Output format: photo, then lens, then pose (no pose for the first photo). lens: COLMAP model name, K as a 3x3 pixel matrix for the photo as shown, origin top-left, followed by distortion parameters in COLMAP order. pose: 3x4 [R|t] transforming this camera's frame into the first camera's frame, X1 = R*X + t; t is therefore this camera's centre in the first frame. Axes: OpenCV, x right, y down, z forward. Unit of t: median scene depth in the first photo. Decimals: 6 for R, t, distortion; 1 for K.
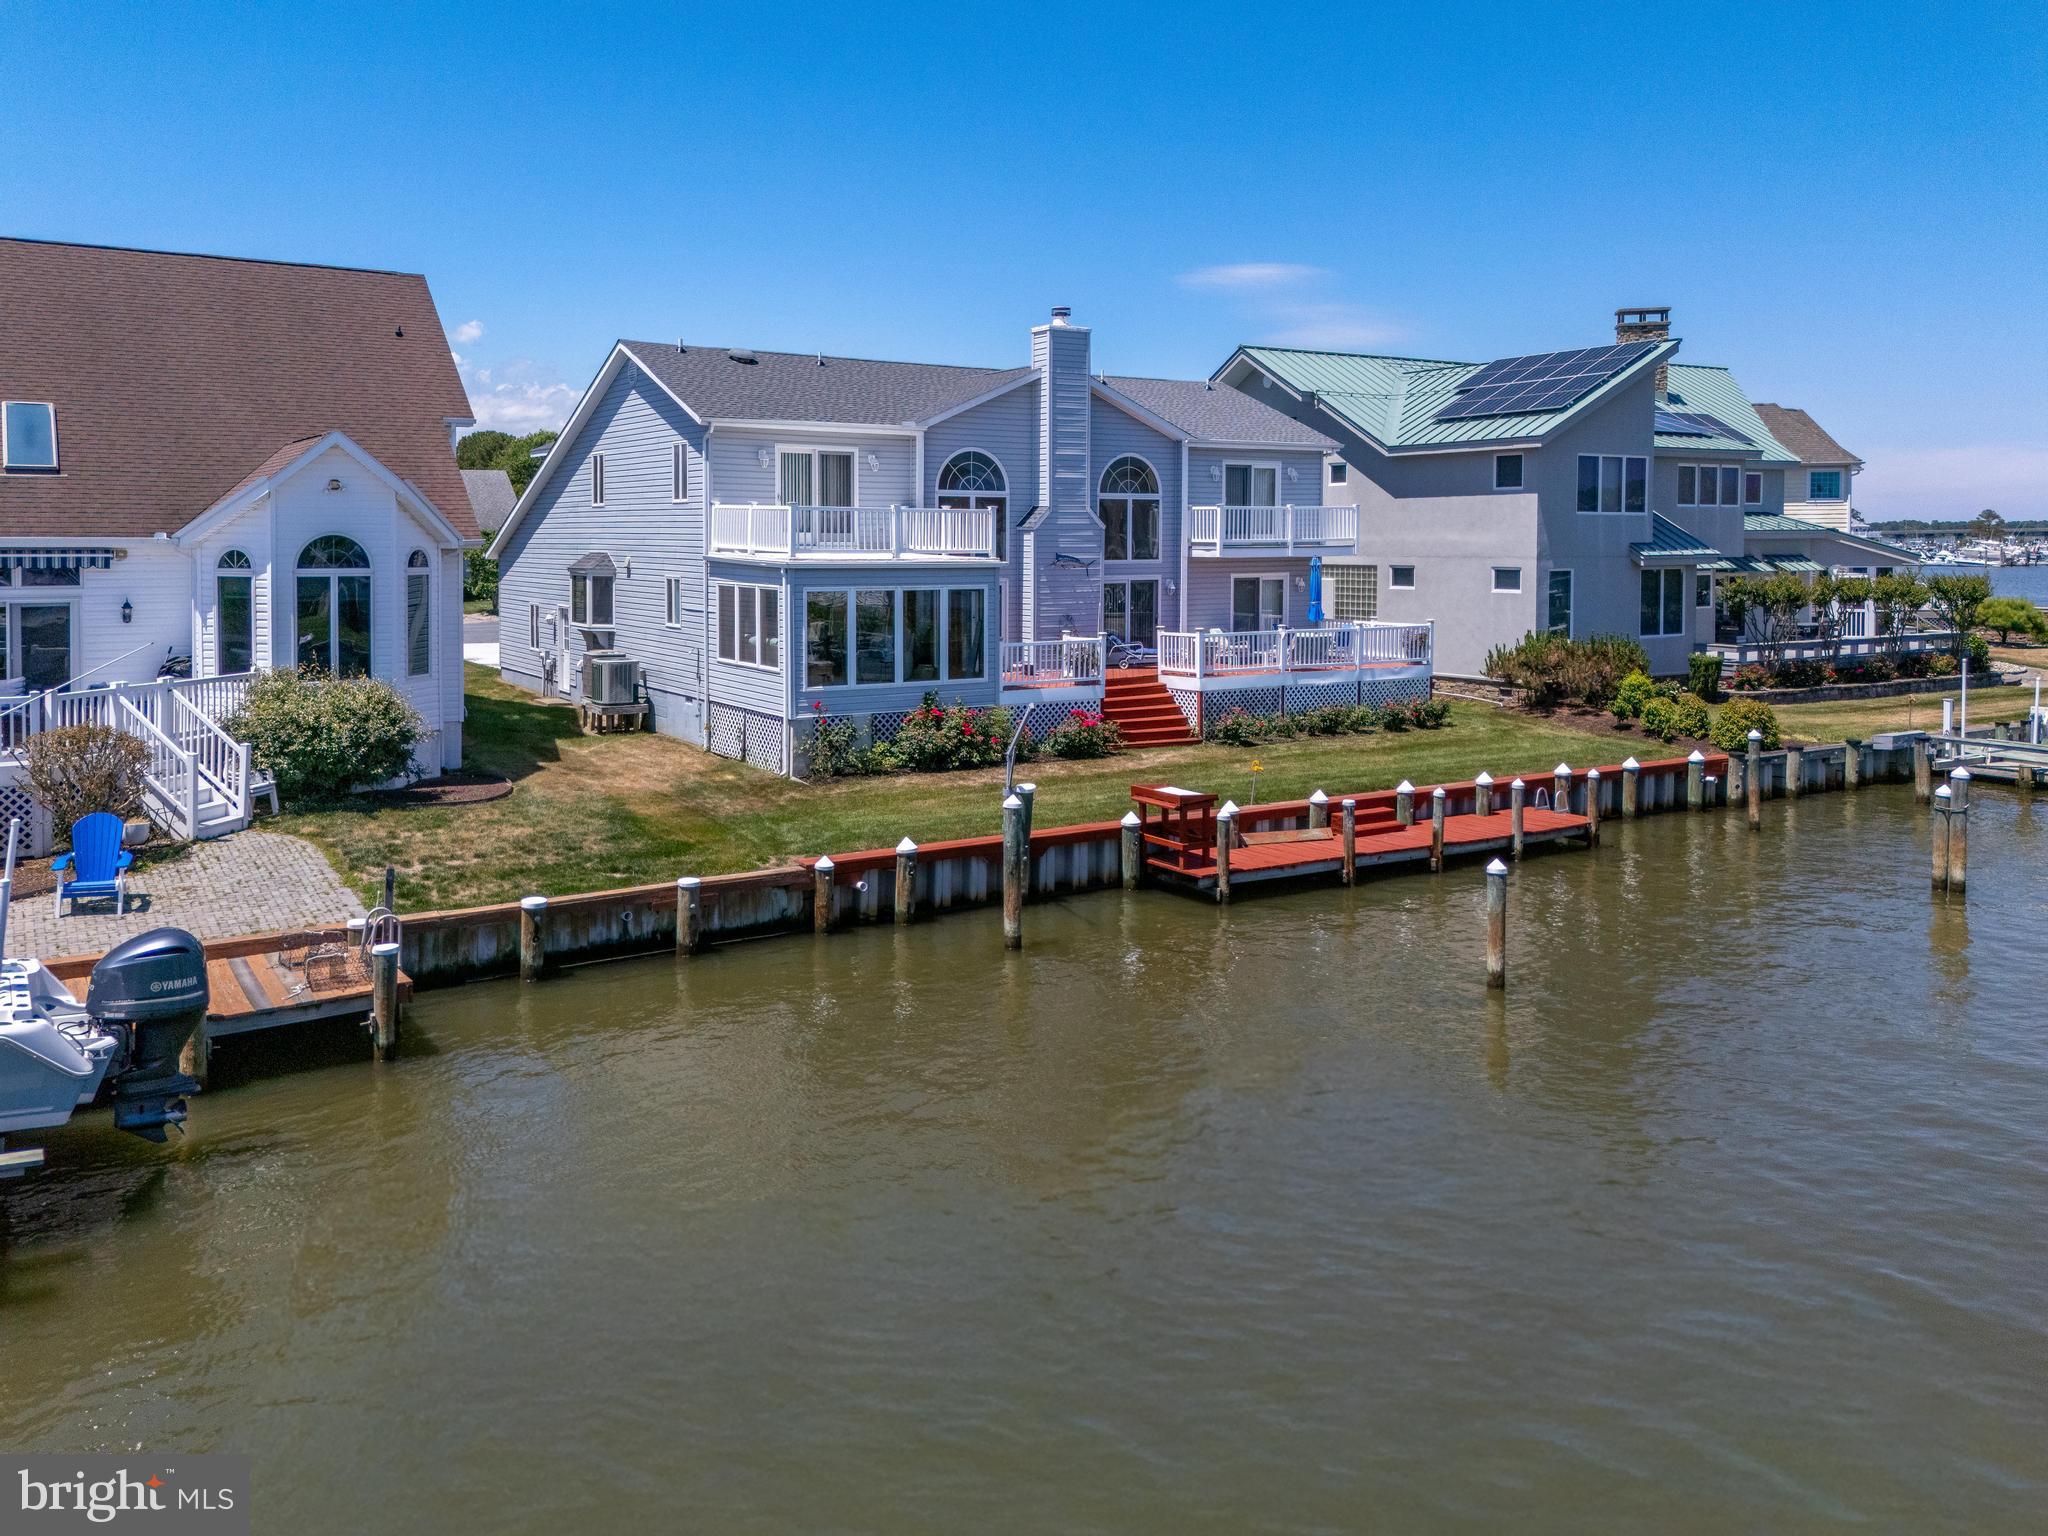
lens RADIAL K [[1551.5, 0, 994.7], [0, 1551.5, 617.3], [0, 0, 1]] dist [0.066115, -0.082167]
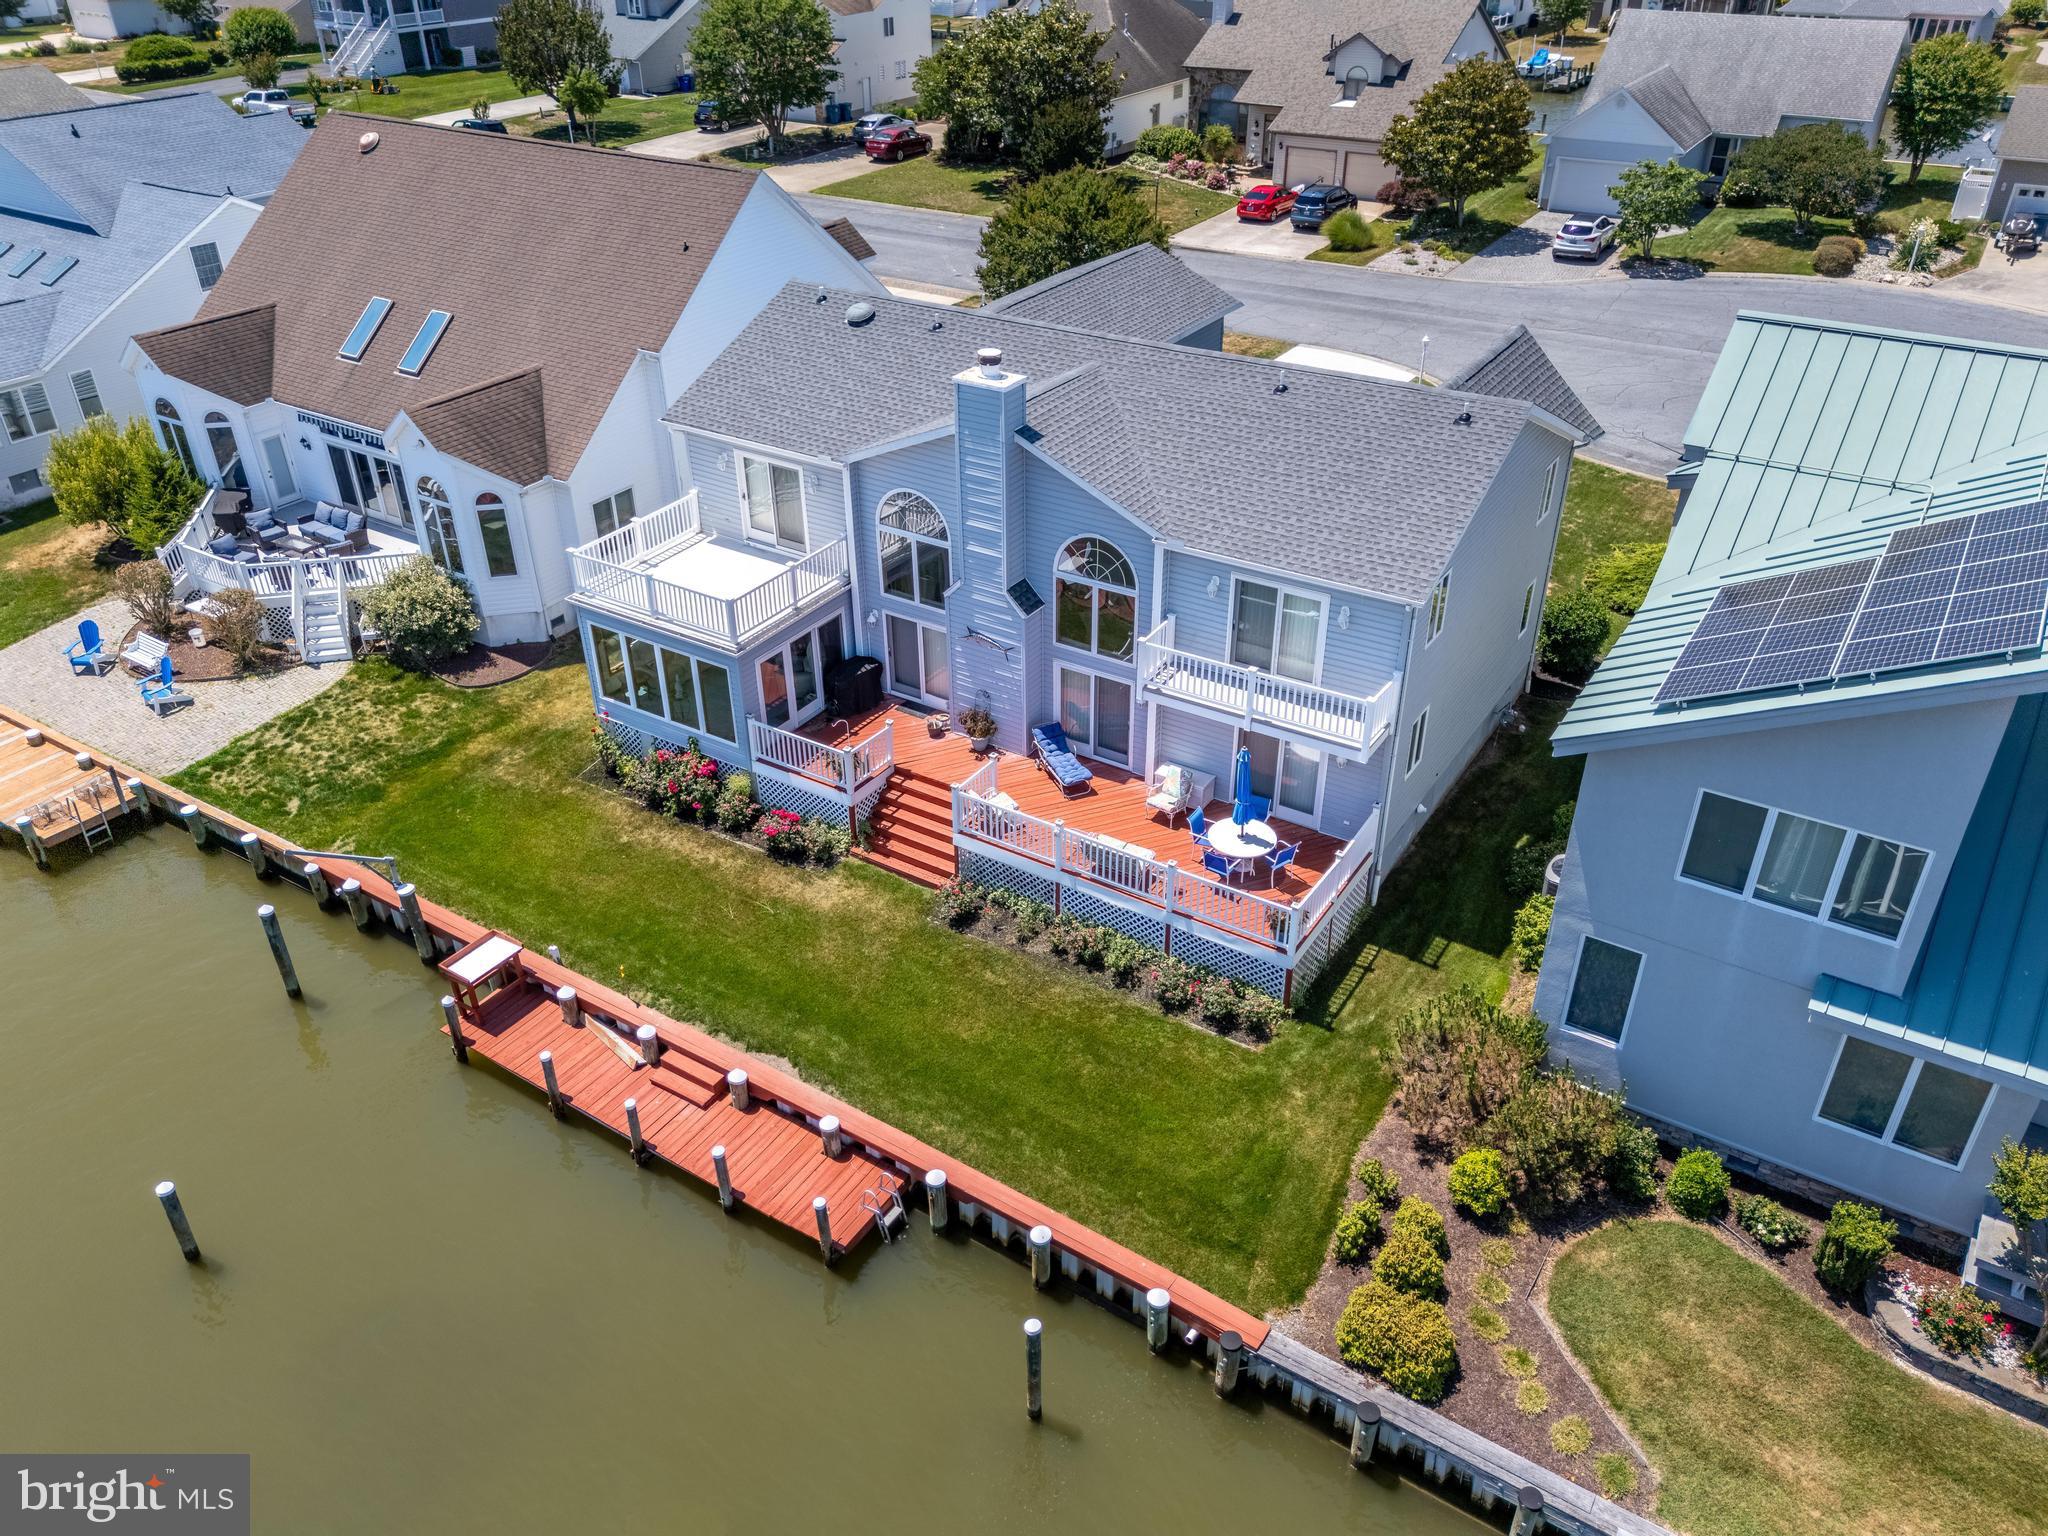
lens RADIAL K [[1515.1, 0, 1024.0], [0, 1515.1, 768.0], [0, 0, 1]] dist [0.048598, -0.045245]
pose [[0.429977, 0.474218, -0.768269, 0.793049], [-0.039511, 0.860016, 0.508736, -0.433475], [0.901975, -0.188389, 0.388524, 0.696581]]
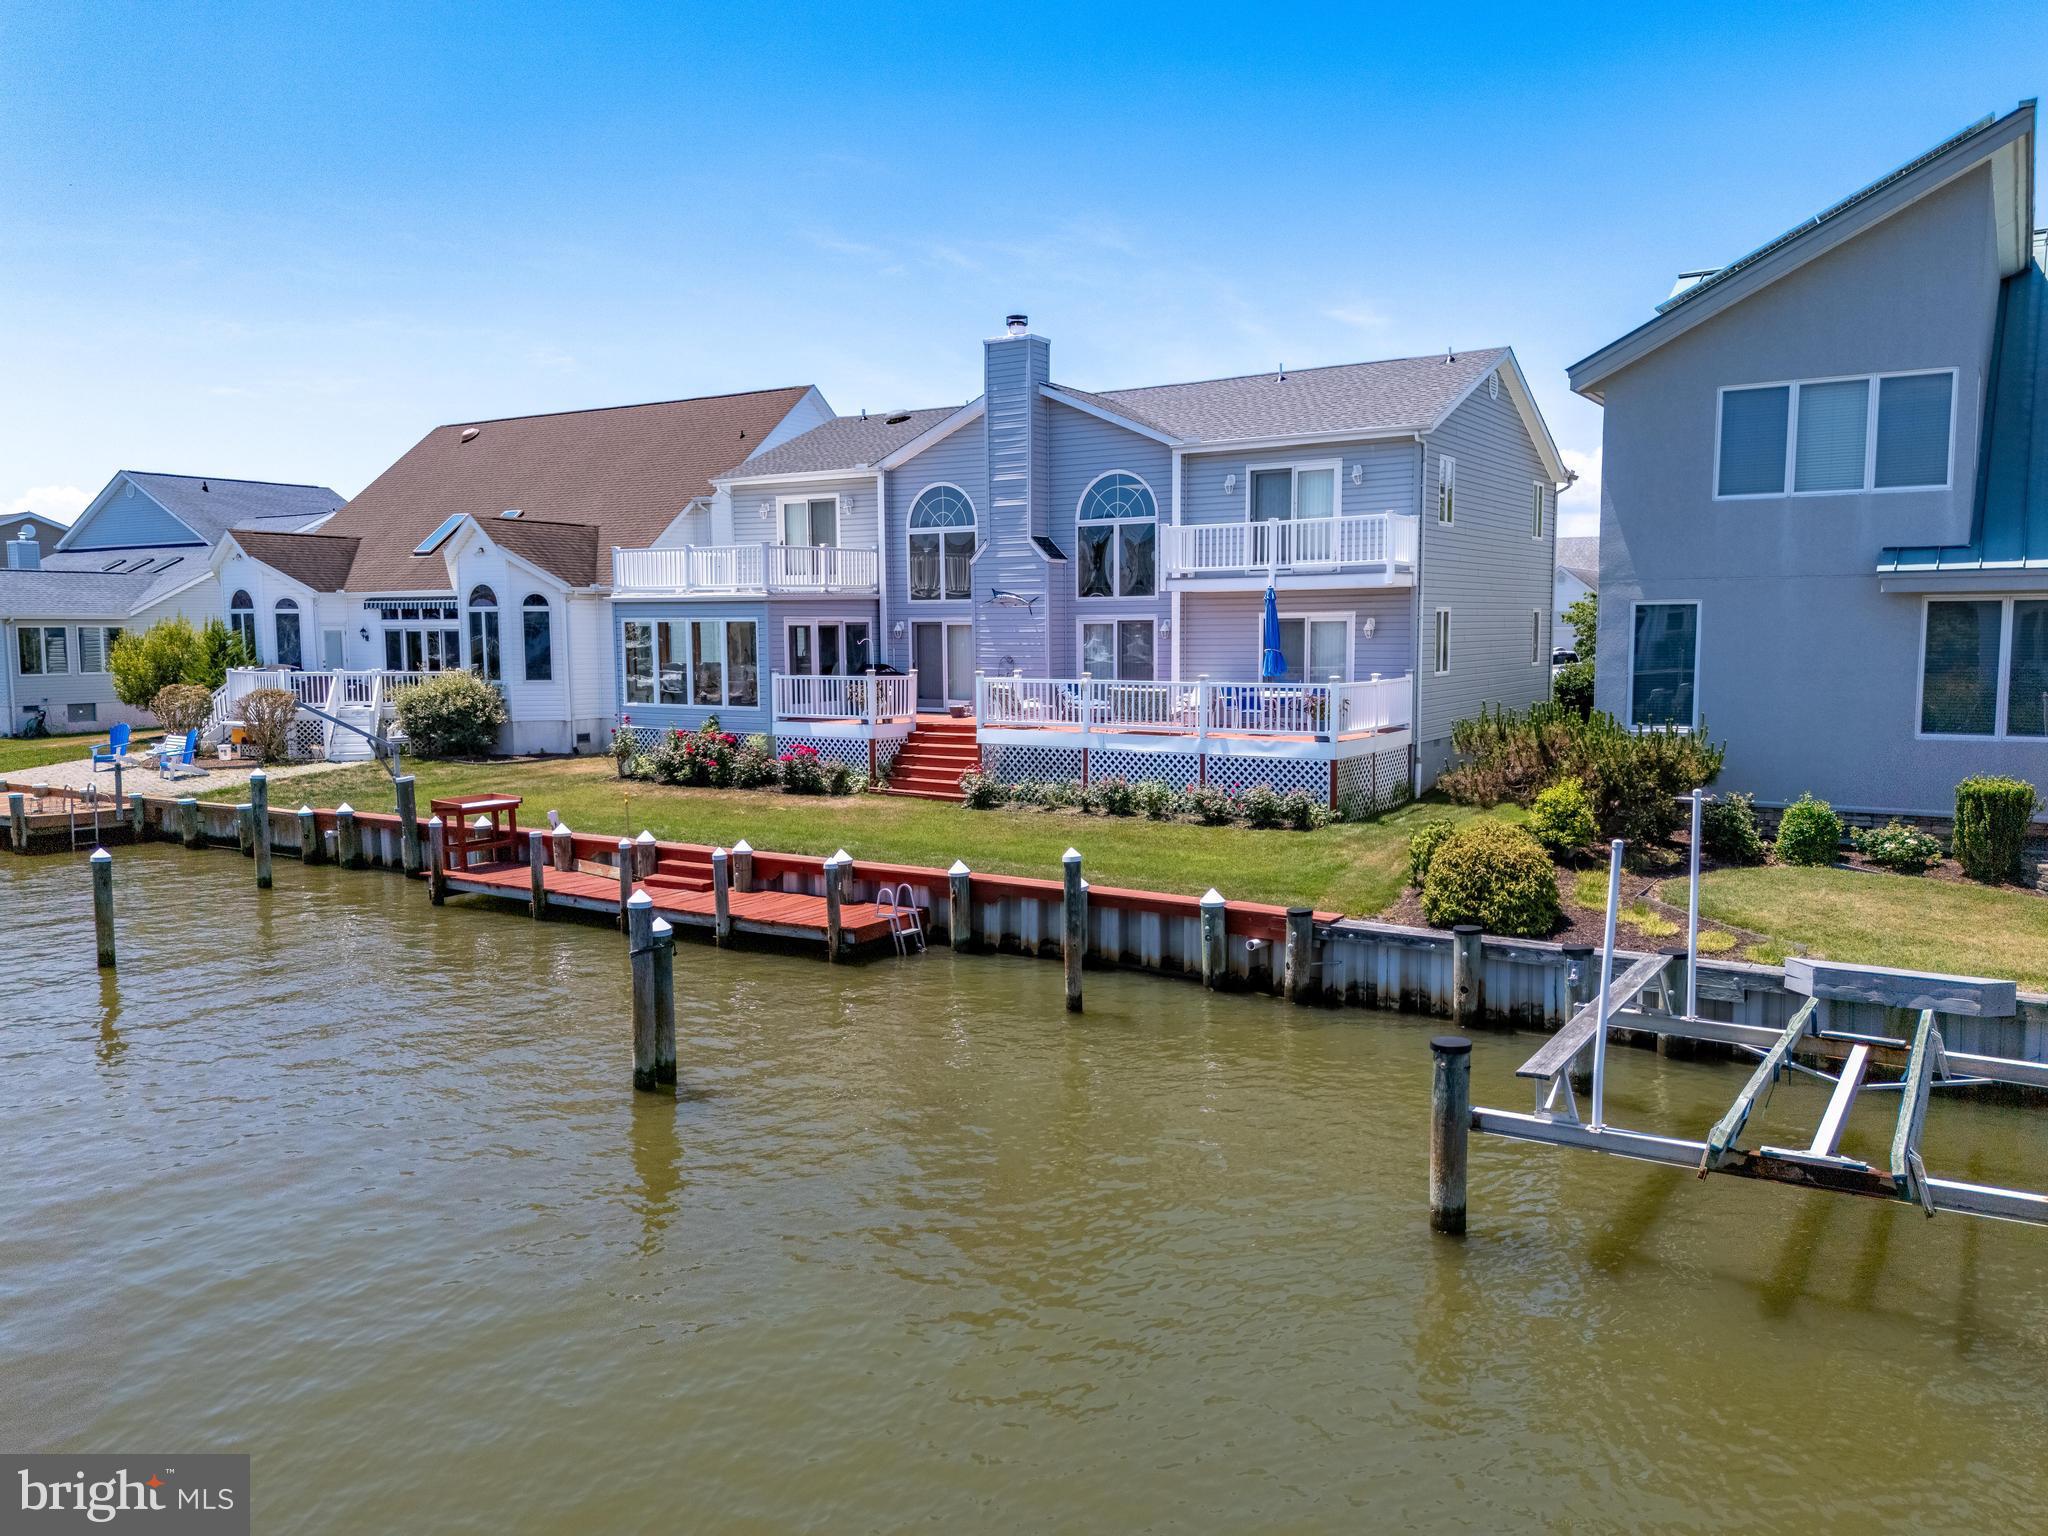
lens RADIAL K [[1515.1, 0, 1024.0], [0, 1515.1, 768.0], [0, 0, 1]] dist [0.048598, -0.045245]
pose [[0.426620, 0.081824, -0.900722, 0.899883], [-0.040728, 0.996627, 0.071246, -0.000436], [0.903514, 0.006290, 0.428513, 0.652495]]
